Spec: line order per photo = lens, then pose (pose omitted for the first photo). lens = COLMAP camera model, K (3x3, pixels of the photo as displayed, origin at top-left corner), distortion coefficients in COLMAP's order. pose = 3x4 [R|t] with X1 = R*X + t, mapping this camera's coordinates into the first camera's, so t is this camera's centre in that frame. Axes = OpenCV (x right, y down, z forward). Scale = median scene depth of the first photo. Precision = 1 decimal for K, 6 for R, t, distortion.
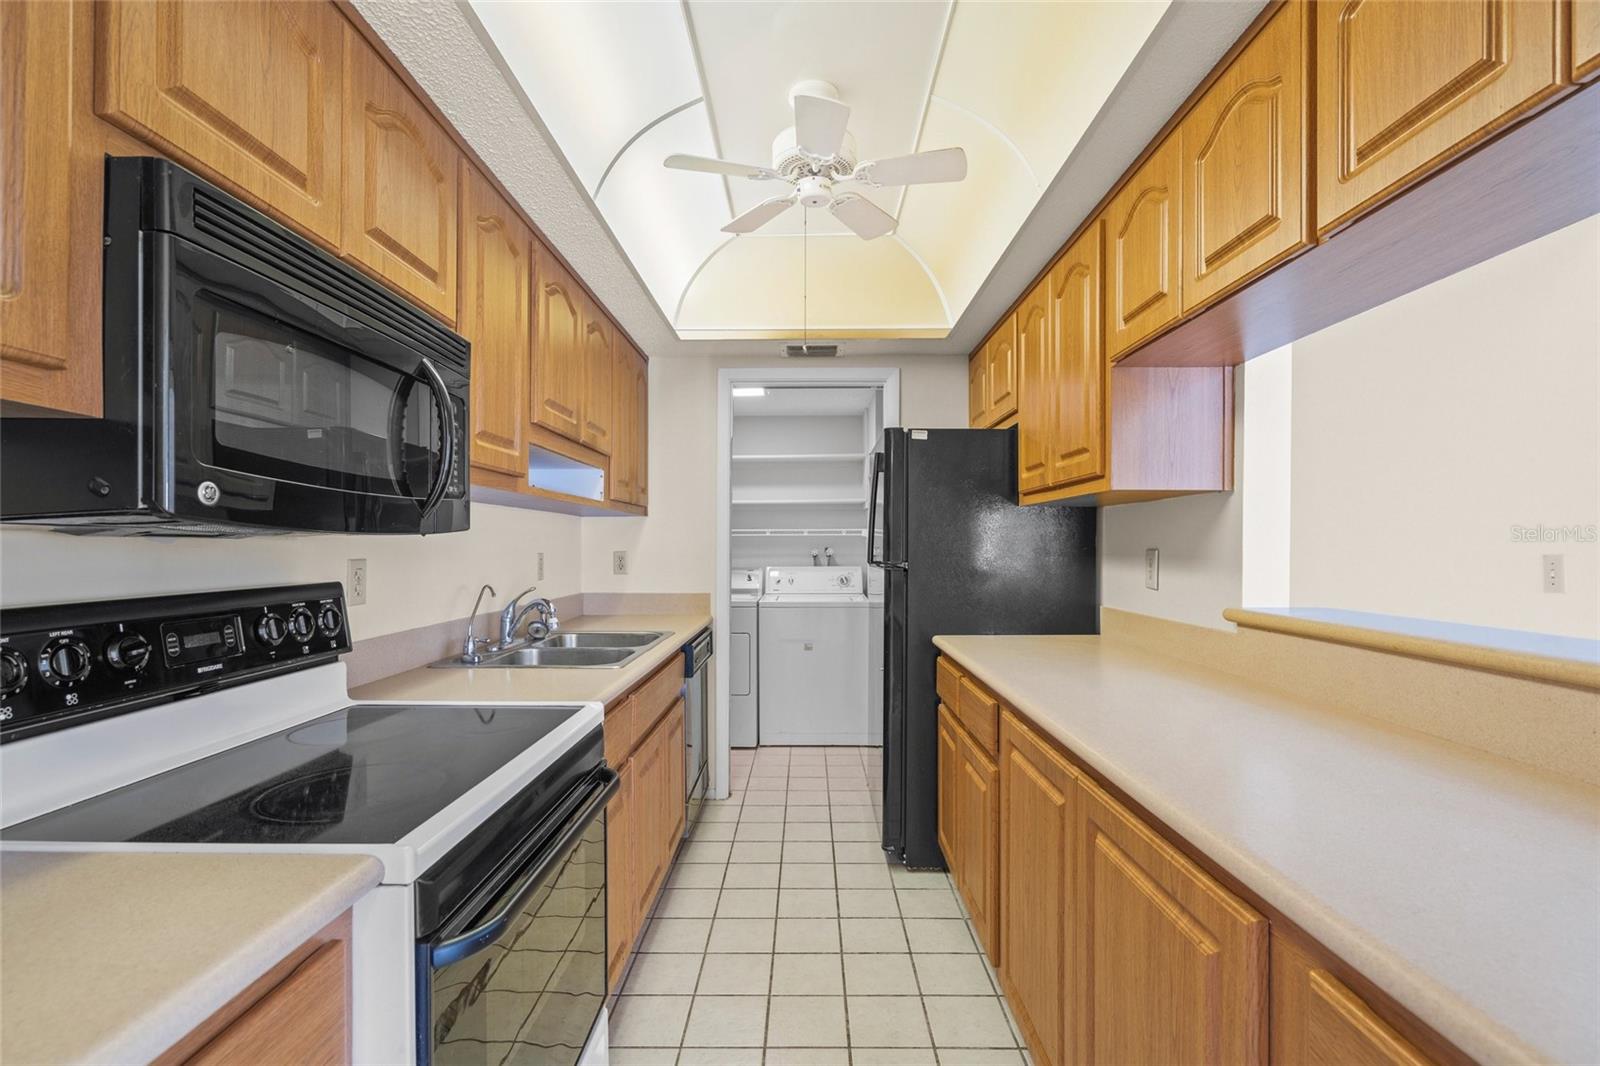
lens RADIAL K [[728.3, 0, 806.8], [0, 728.3, 539.4], [0, 0, 1]] dist [-0.011238, 0.009636]
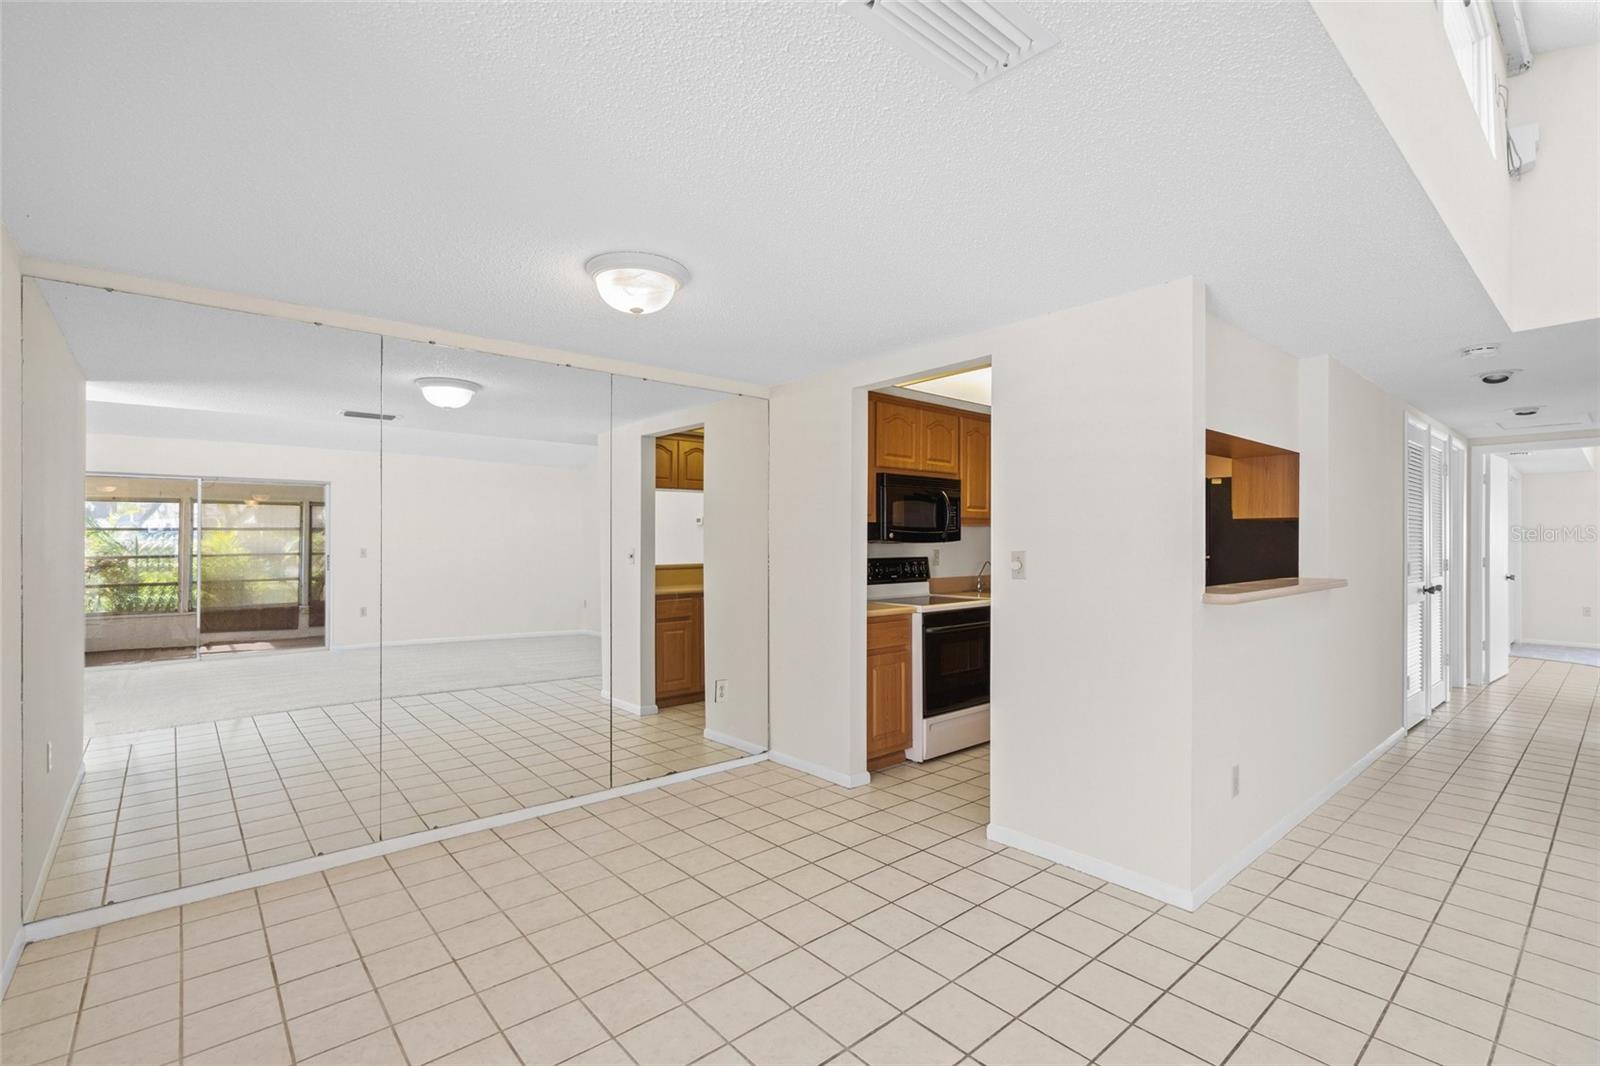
lens RADIAL K [[728.3, 0, 800.9], [0, 728.3, 541.7], [0, 0, 1]] dist [-0.011238, 0.009636]
pose [[0.656950, -0.002042, -0.753932, 0.867689], [0.008124, 0.999957, 0.004371, -0.016850], [0.753891, -0.008997, 0.656938, -0.940956]]
